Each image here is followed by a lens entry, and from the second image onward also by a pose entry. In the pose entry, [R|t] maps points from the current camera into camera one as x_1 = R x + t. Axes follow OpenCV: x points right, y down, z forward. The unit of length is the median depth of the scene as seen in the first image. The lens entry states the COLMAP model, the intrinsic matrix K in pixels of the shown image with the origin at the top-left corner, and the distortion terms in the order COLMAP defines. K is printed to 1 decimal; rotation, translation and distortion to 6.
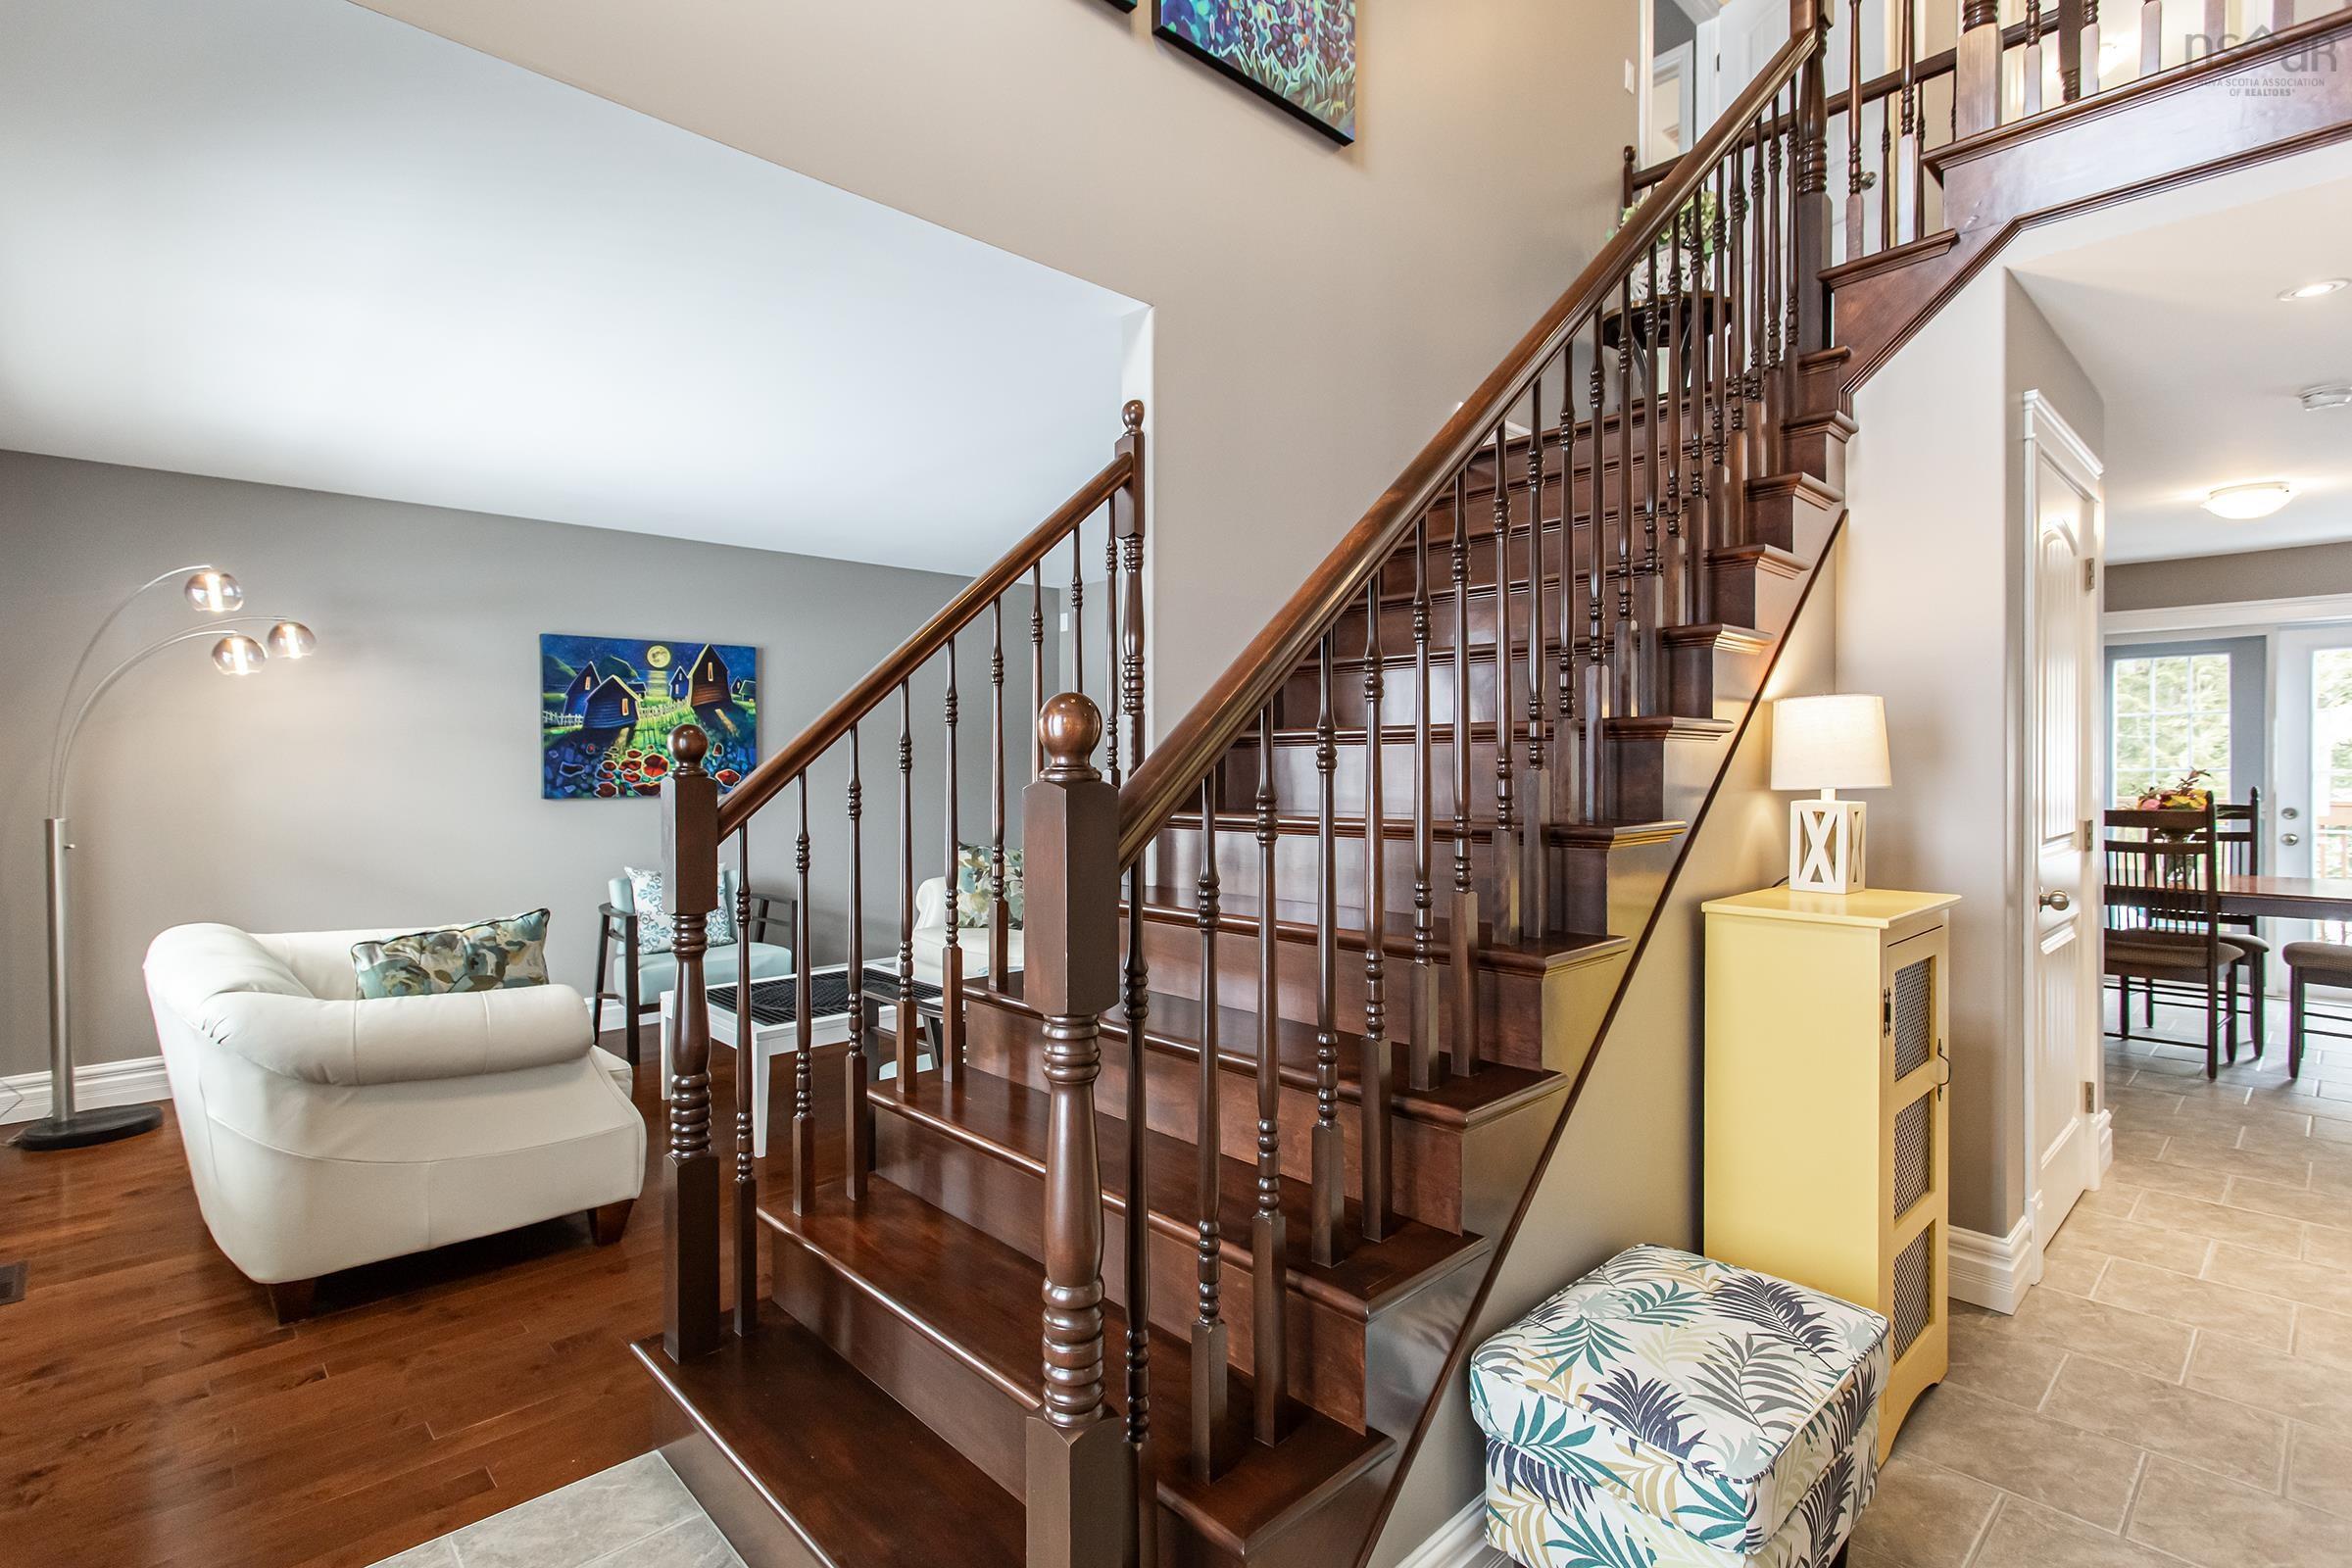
lens RADIAL K [[1144.1, 0, 1119.8], [0, 1144.1, 782.6], [0, 0, 1]] dist [0.002560, 0.000156]
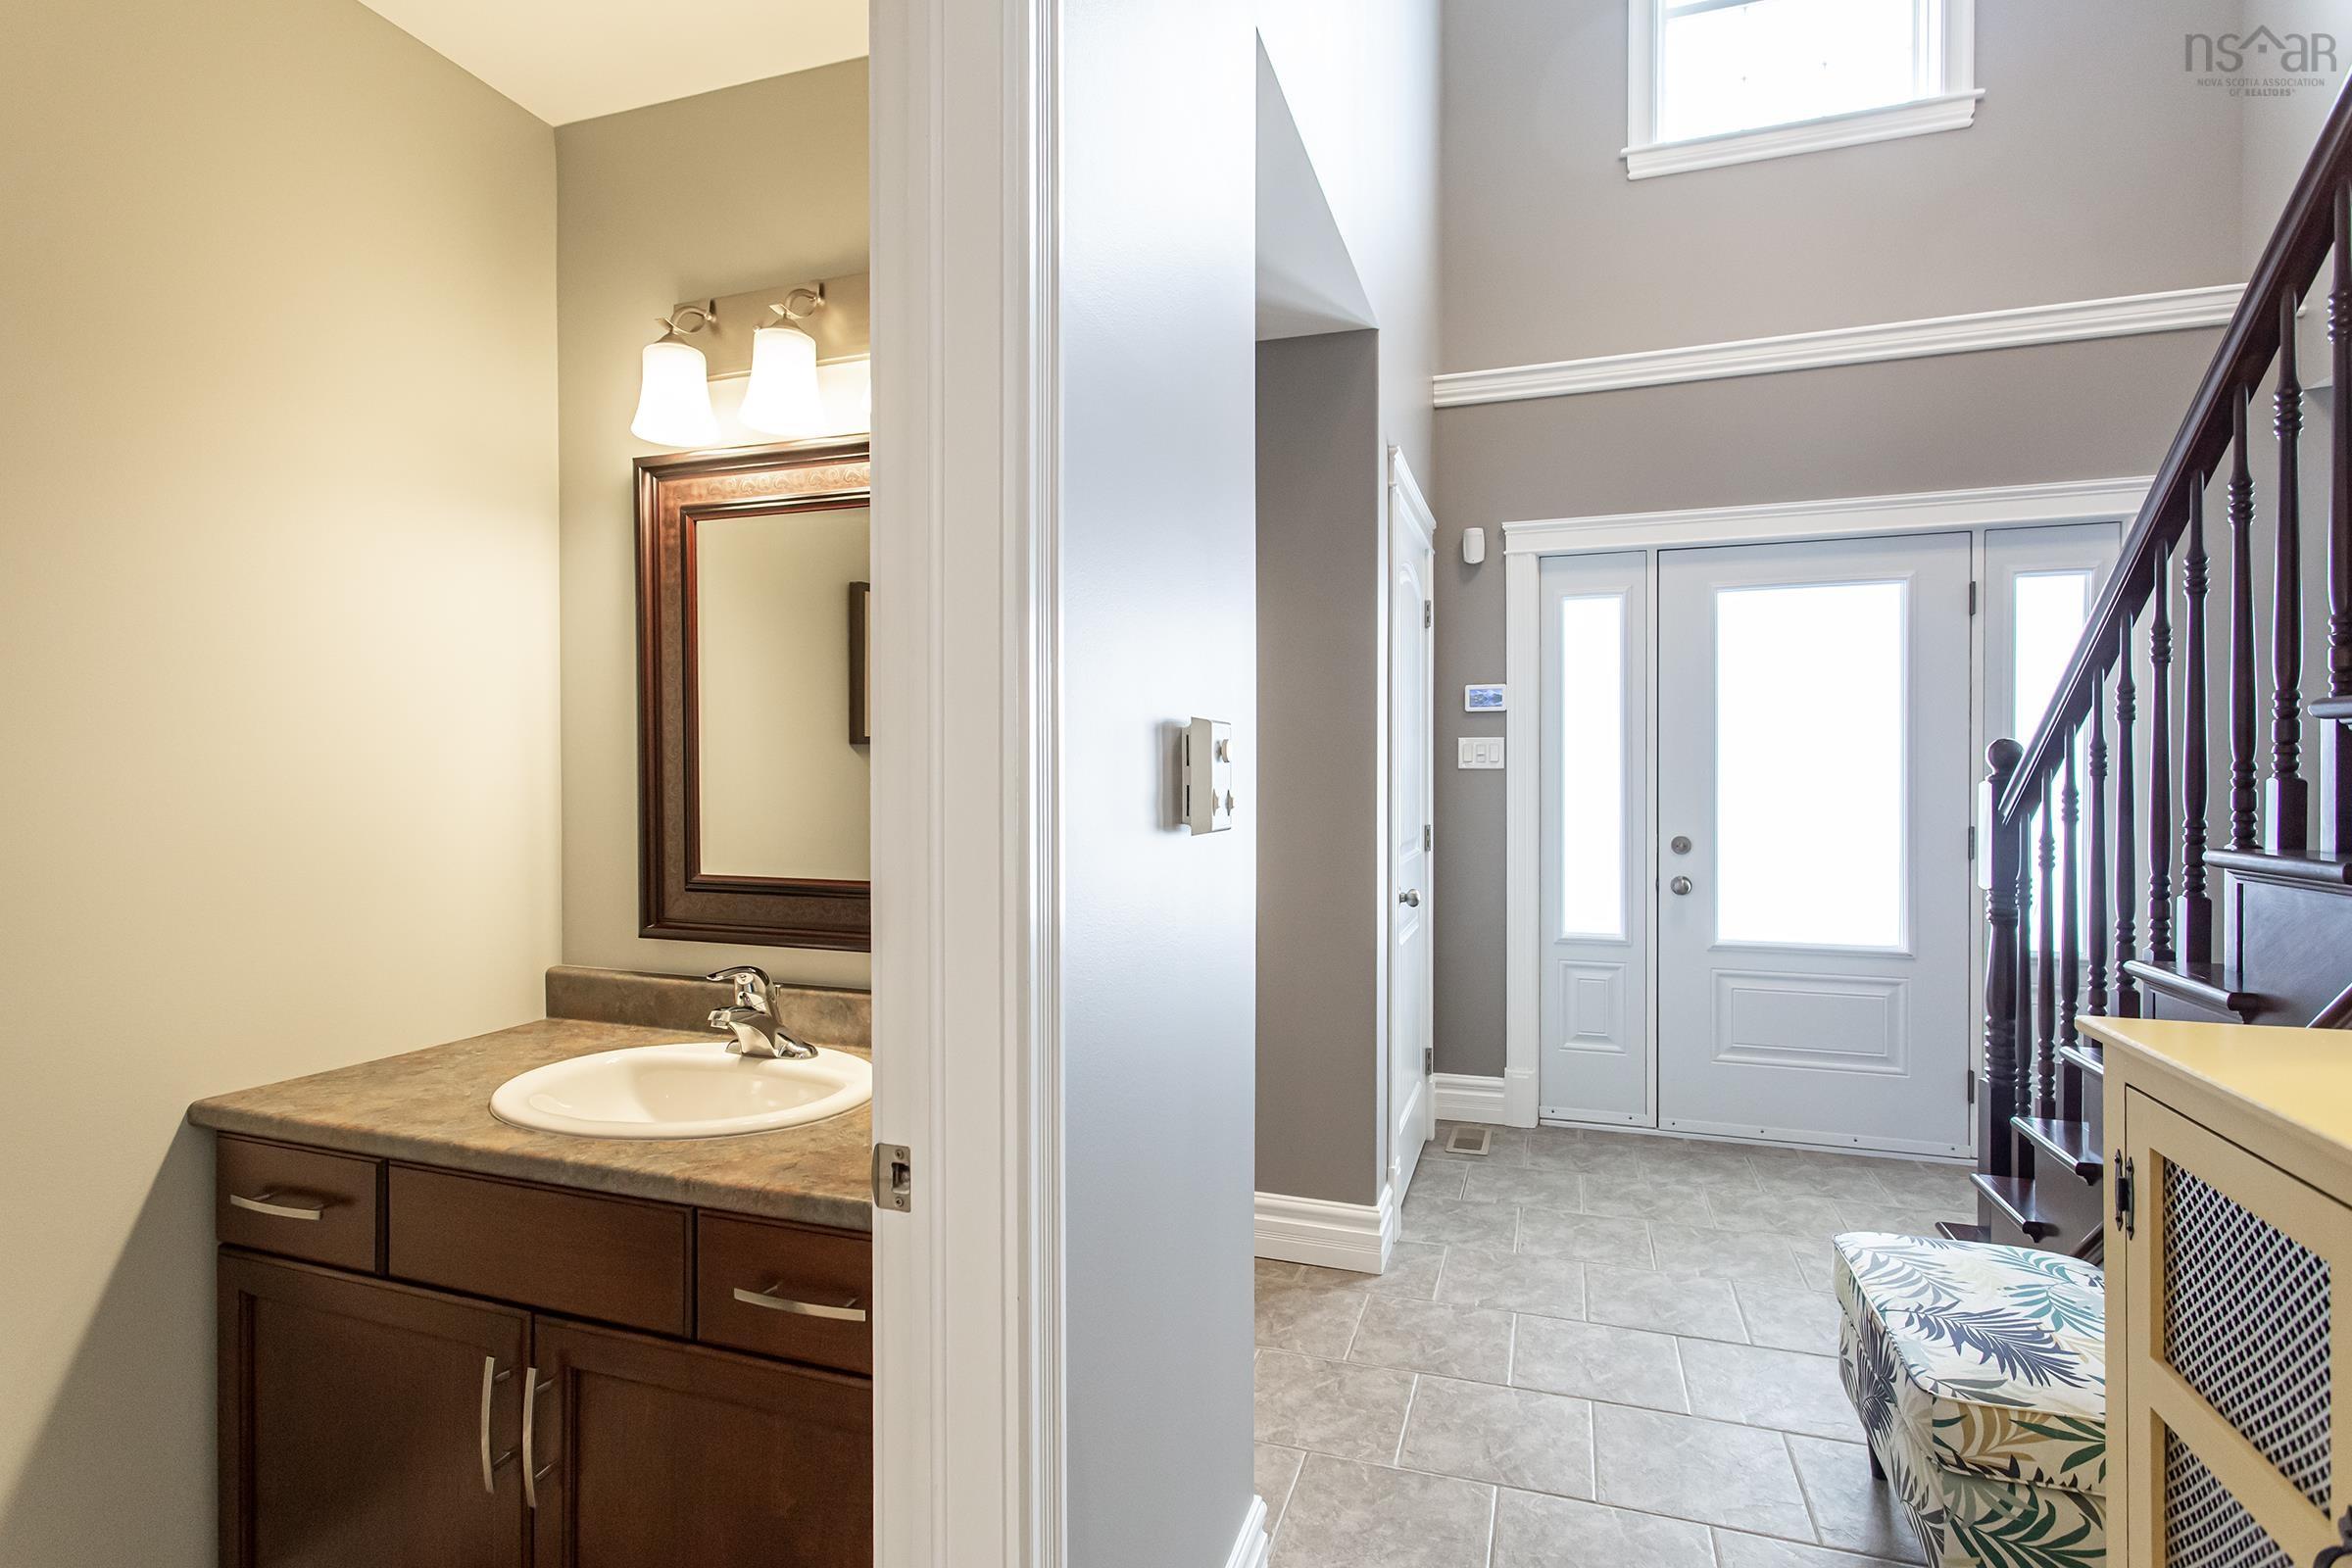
lens RADIAL K [[1097.2, 0, 1187.0], [0, 1097.2, 782.5], [0, 0, 1]] dist [-0.000942, 0.000068]
pose [[-0.876509, 0.006755, -0.481338, 1.631567], [-0.003790, 0.999774, 0.020933, -0.019488], [0.481371, 0.020172, -0.876285, 1.503479]]
